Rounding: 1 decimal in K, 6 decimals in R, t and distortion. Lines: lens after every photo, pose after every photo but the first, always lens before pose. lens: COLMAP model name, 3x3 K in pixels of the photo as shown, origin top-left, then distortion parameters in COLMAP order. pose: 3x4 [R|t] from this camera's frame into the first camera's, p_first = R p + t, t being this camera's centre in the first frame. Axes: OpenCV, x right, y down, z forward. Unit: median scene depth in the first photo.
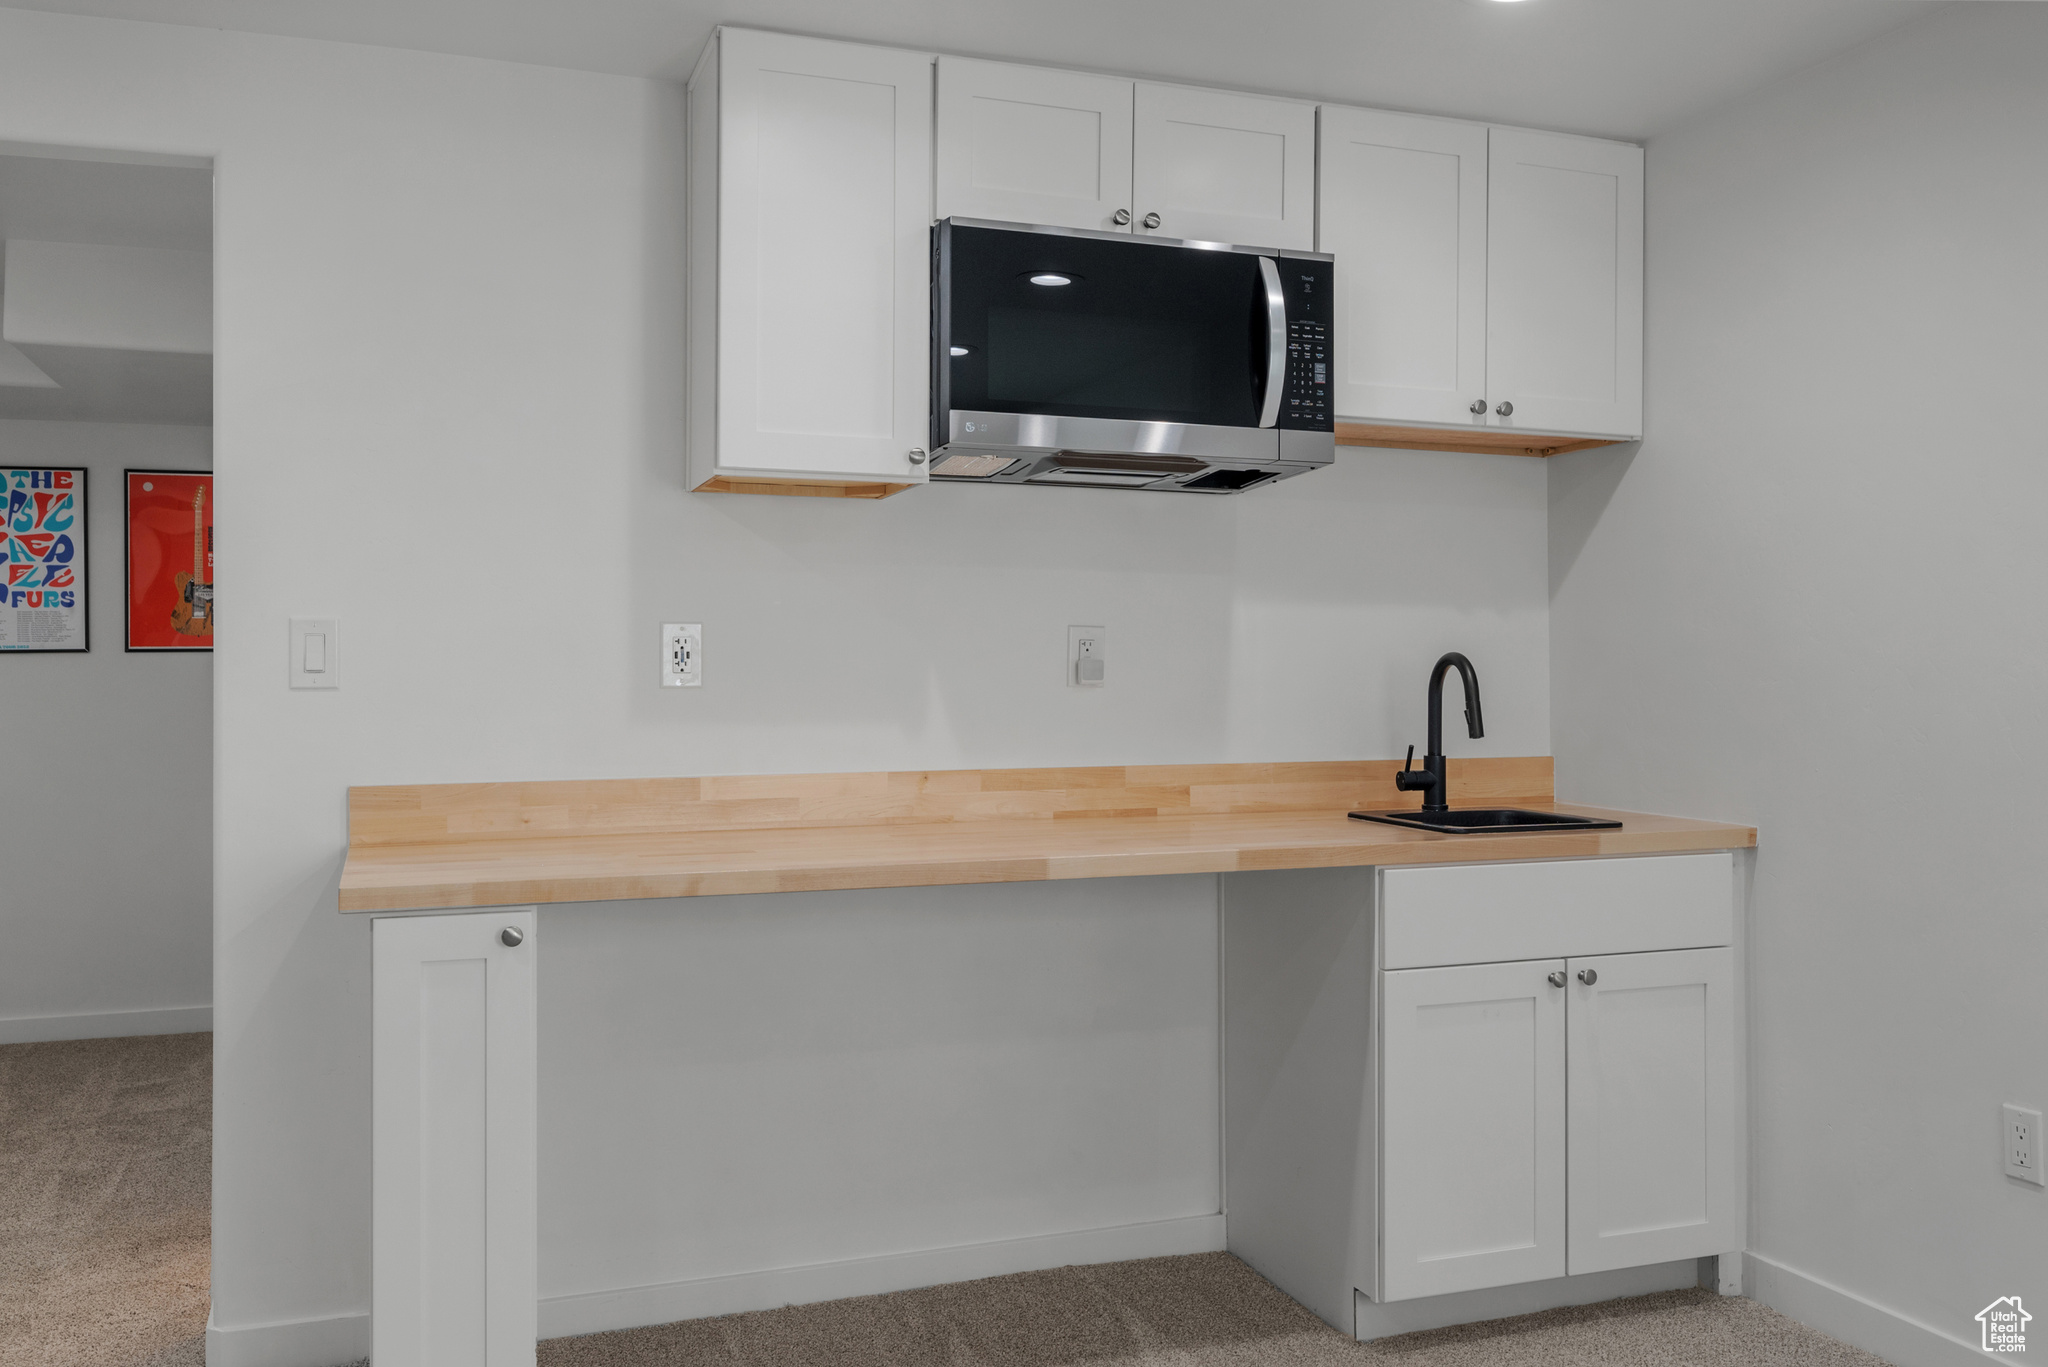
lens RADIAL K [[1744.2, 0, 1021.4], [0, 1744.2, 653.7], [0, 0, 1]] dist [-0.001300, 0.007050]
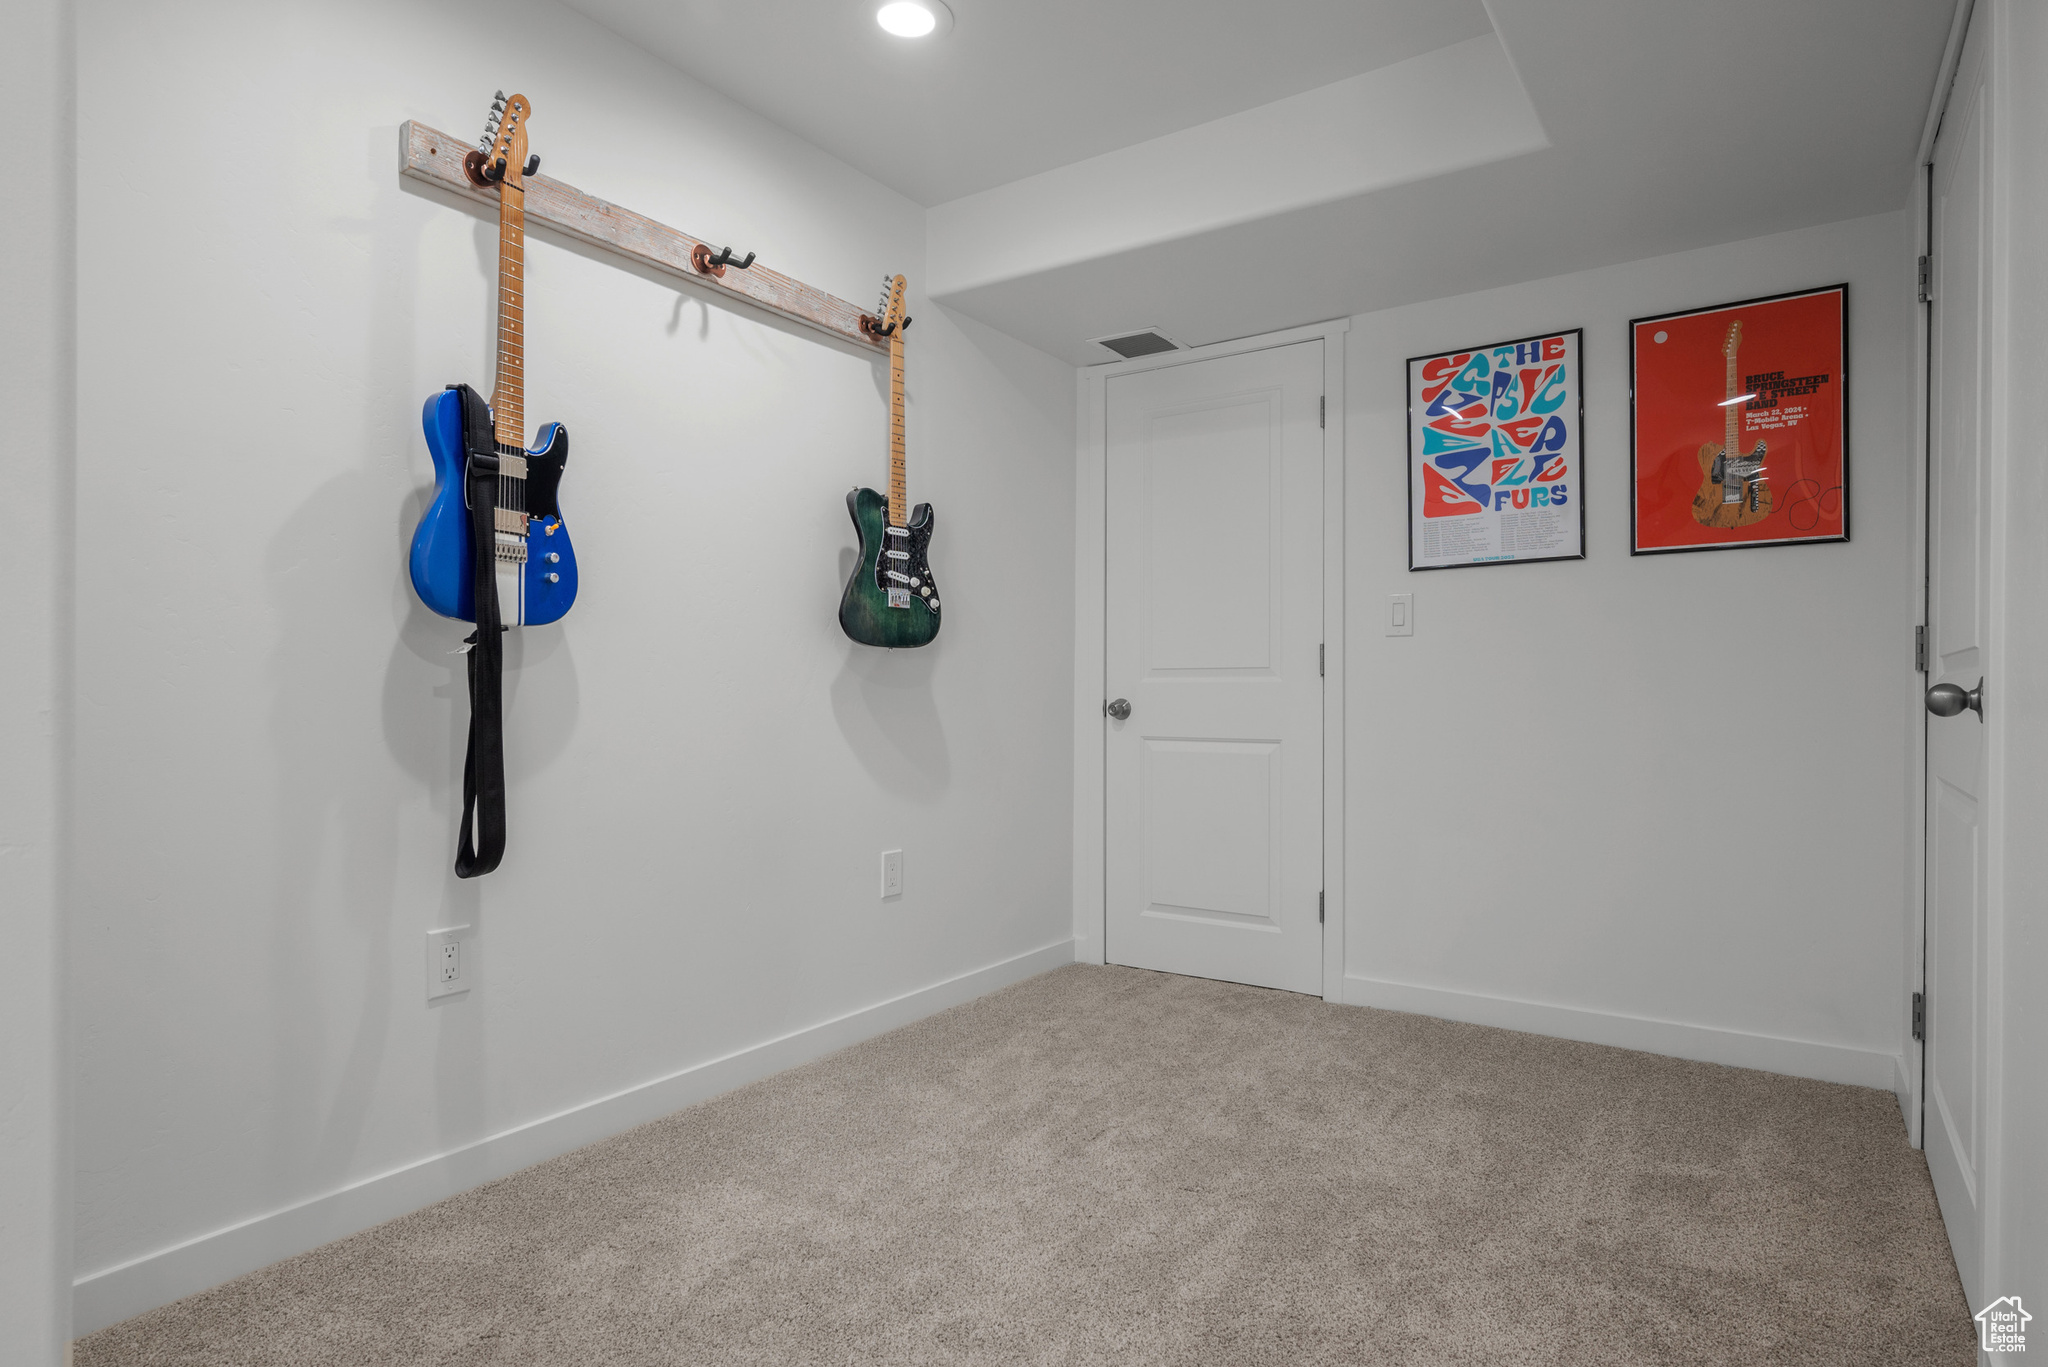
lens RADIAL K [[1119.0, 0, 1033.4], [0, 1119.0, 692.3], [0, 0, 1]] dist [0.000640, 0.000916]
pose [[0.588167, 0.005474, -0.808721, -0.272494], [0.010221, 0.999847, 0.014201, 0.050972], [0.808675, -0.016618, 0.588021, 0.501037]]
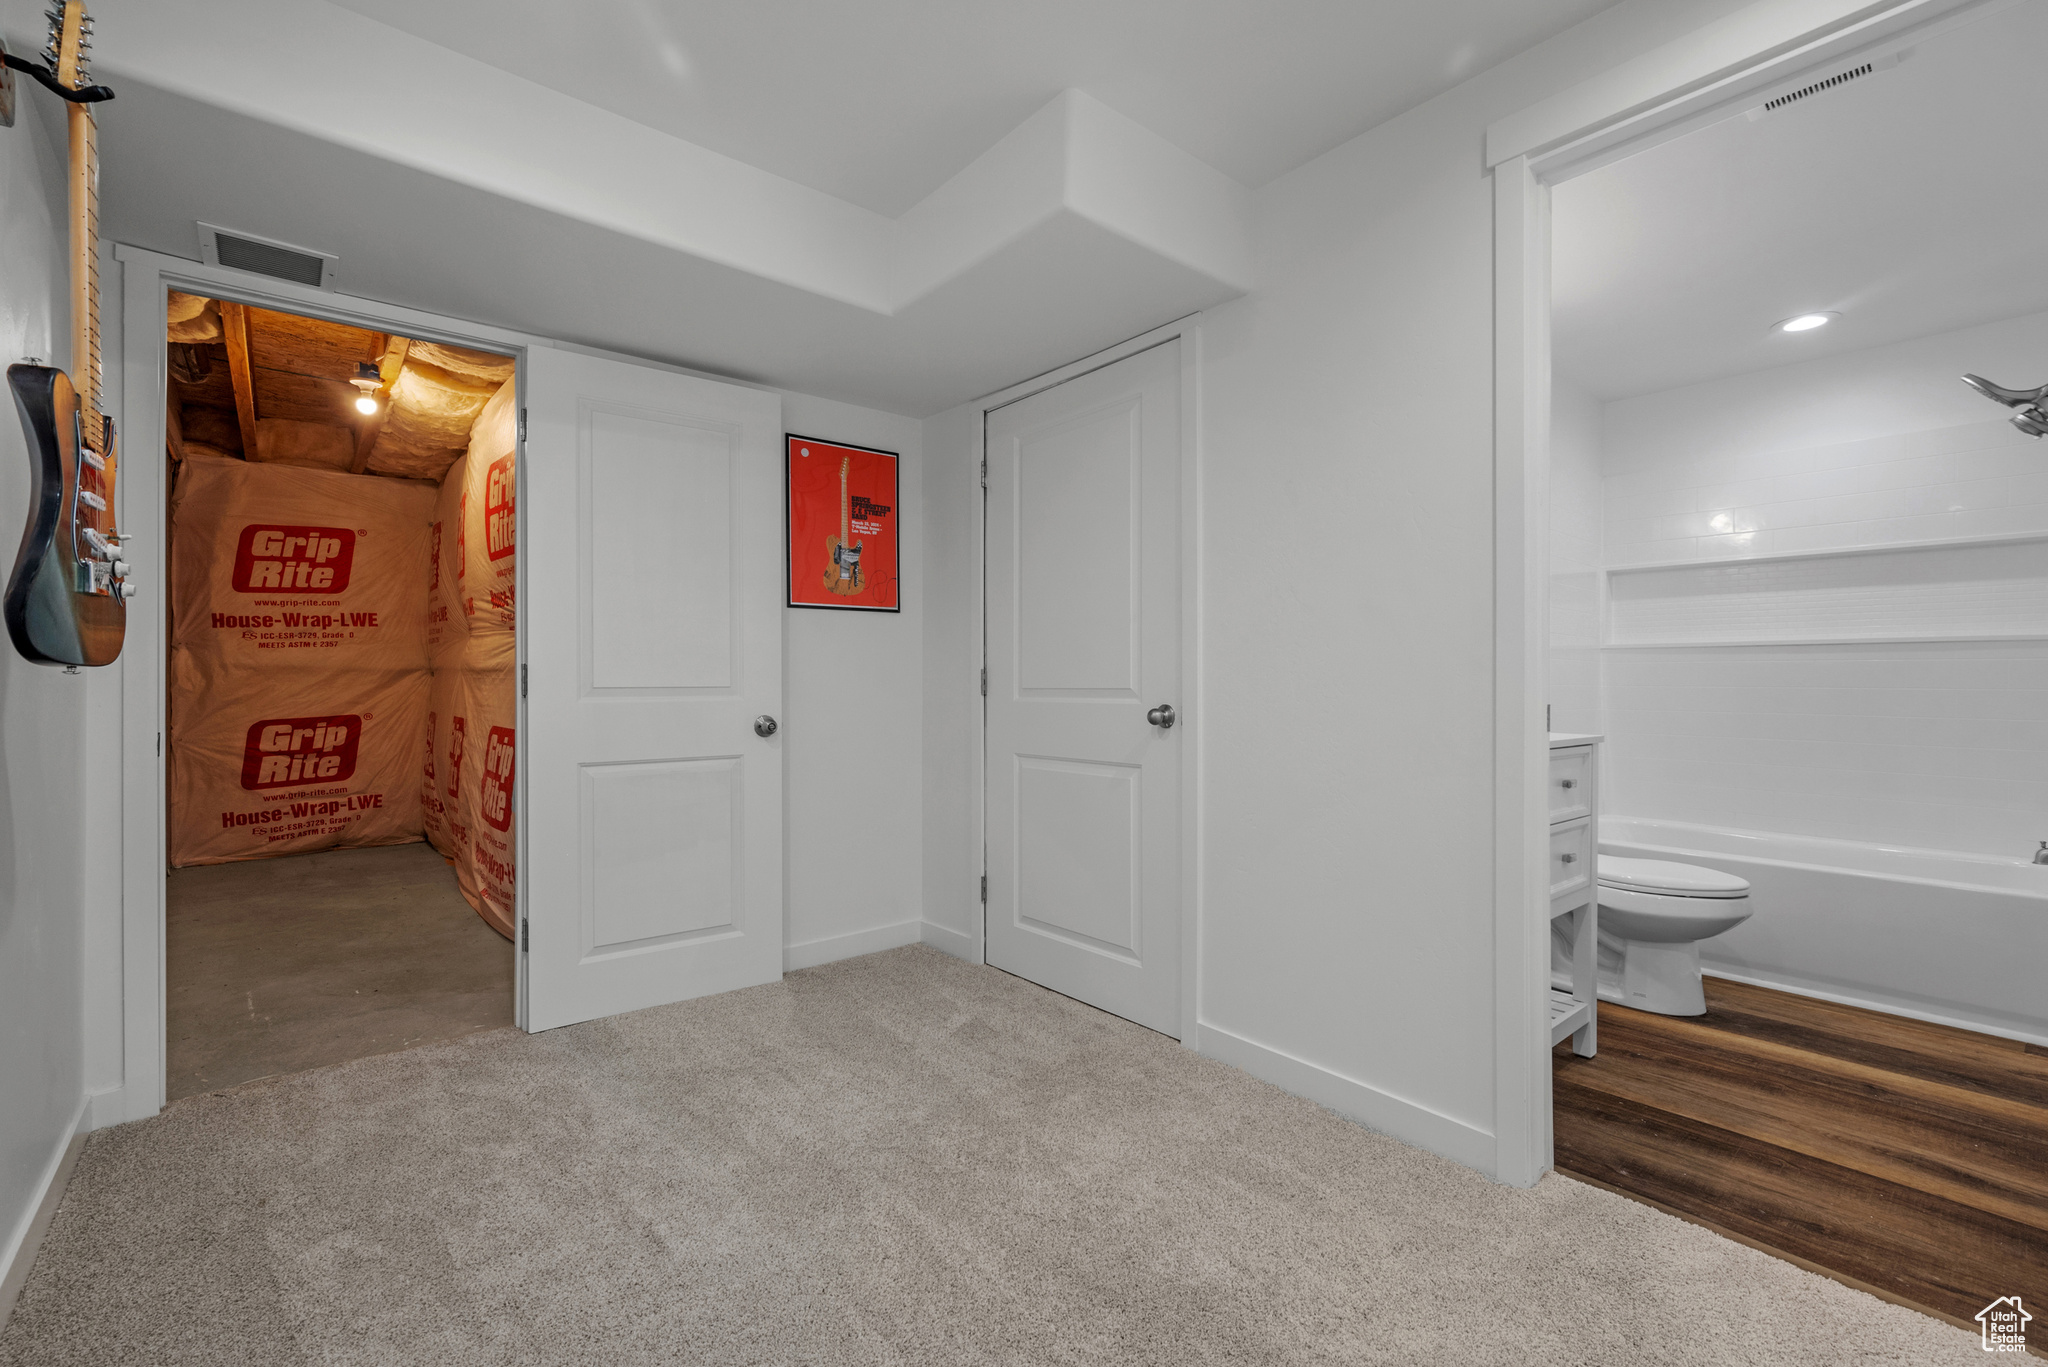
lens RADIAL K [[888.6, 0, 1031.7], [0, 888.6, 679.8], [0, 0, 1]] dist [0.003758, 0.000630]
pose [[0.936247, 0.004692, 0.351312, -0.575915], [-0.009634, 0.999878, 0.012320, 0.035726], [-0.351211, -0.014919, 0.936177, 0.453973]]
